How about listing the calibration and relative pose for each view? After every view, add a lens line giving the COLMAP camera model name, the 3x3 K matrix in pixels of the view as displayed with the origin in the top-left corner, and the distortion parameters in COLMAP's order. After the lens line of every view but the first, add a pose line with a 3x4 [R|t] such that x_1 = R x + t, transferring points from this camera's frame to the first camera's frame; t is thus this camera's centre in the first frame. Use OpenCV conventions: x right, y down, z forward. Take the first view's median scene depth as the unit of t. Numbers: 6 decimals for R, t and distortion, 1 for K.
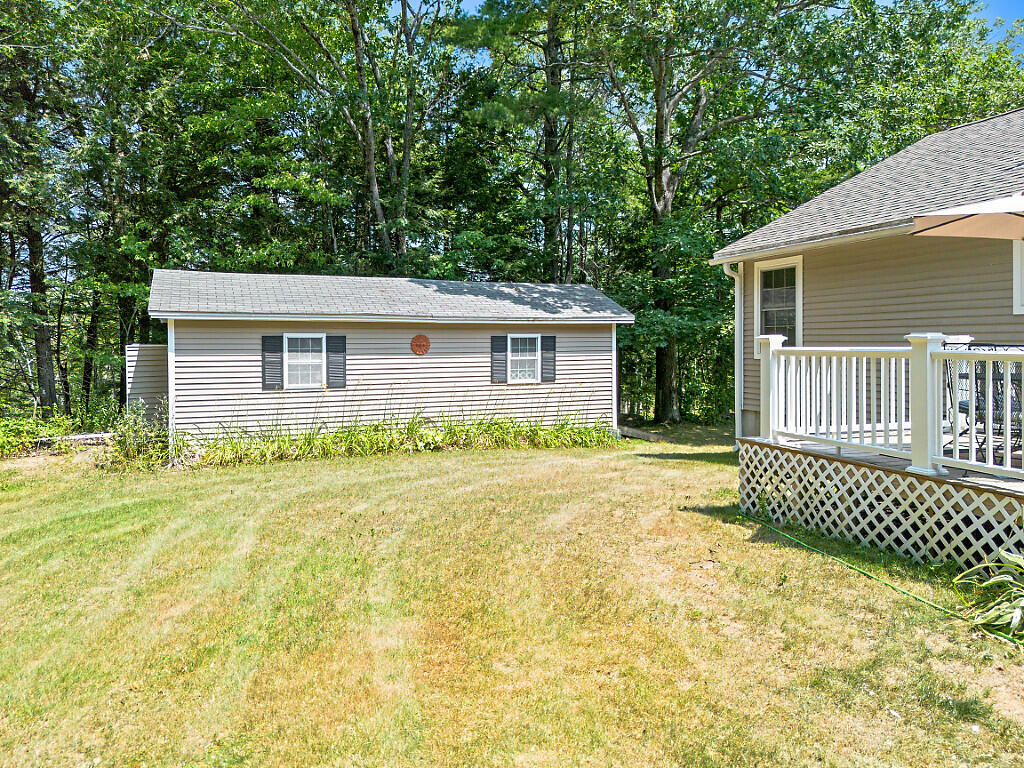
lens RADIAL K [[748.5, 0, 515.1], [0, 748.5, 381.3], [0, 0, 1]] dist [0.061188, -0.043875]
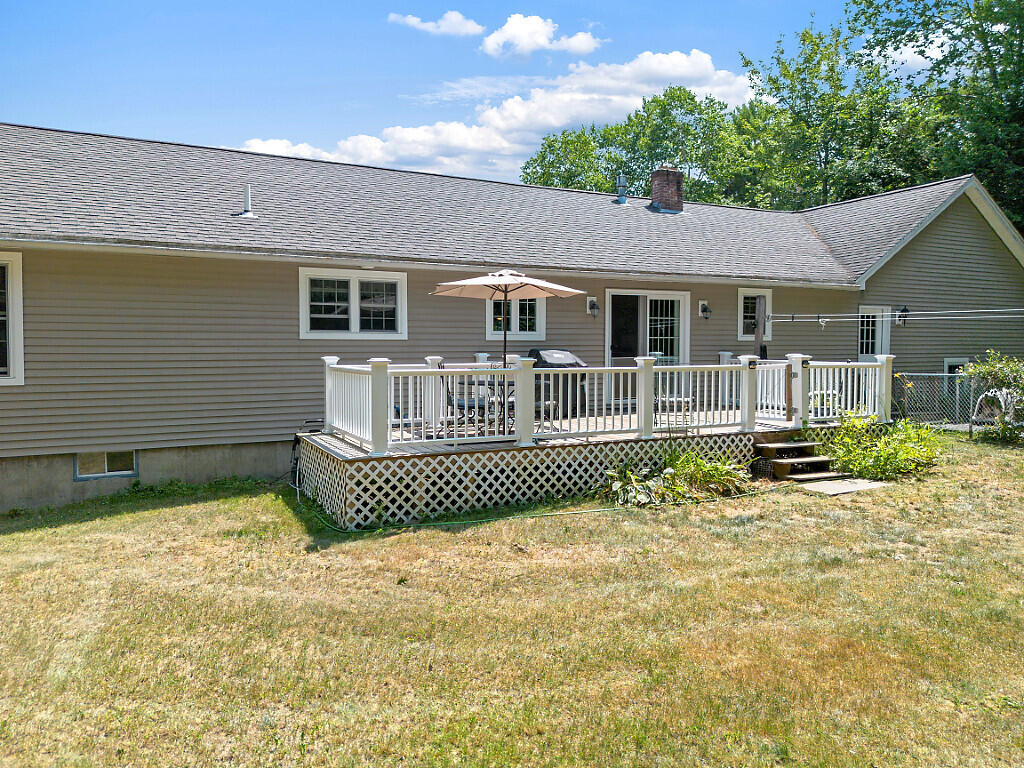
lens RADIAL K [[748.5, 0, 514.4], [0, 748.5, 380.2], [0, 0, 1]] dist [0.061188, -0.043875]
pose [[-0.128737, -0.035145, 0.991056, -0.407178], [0.054926, 0.997585, 0.042512, -0.031882], [-0.990157, 0.059908, -0.126495, 0.492298]]
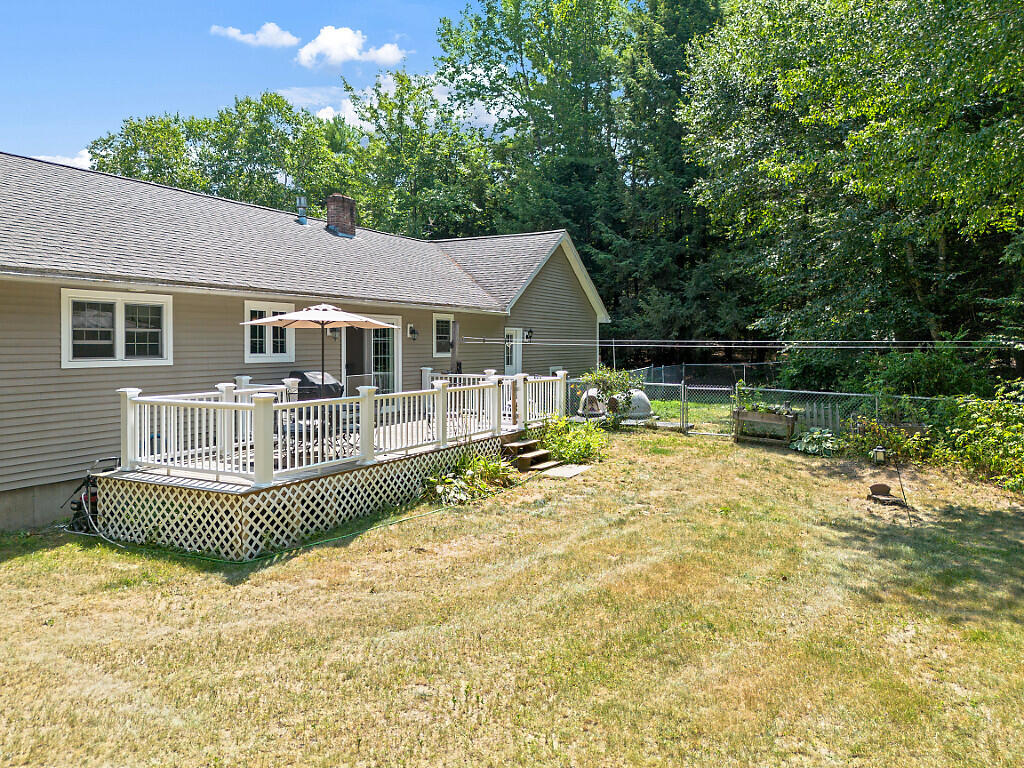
lens RADIAL K [[748.5, 0, 536.9], [0, 748.5, 381.0], [0, 0, 1]] dist [0.061188, -0.043875]
pose [[-0.686112, -0.025659, 0.727044, -0.415105], [0.046438, 0.995795, 0.078968, -0.077592], [-0.726013, 0.087943, -0.682035, 0.774119]]
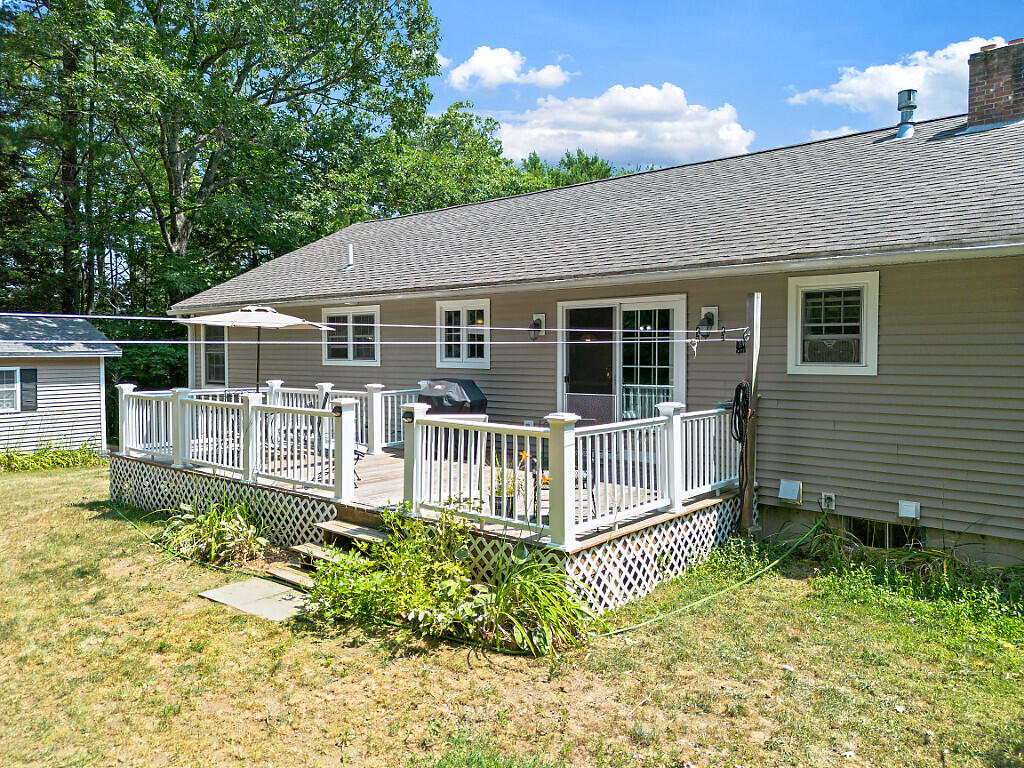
lens RADIAL K [[748.5, 0, 547.6], [0, 748.5, 383.6], [0, 0, 1]] dist [0.061188, -0.043875]
pose [[0.868184, -0.017893, 0.495920, 0.168696], [0.022674, 0.999736, -0.003624, -0.019572], [-0.495724, 0.014391, 0.868361, -0.387704]]
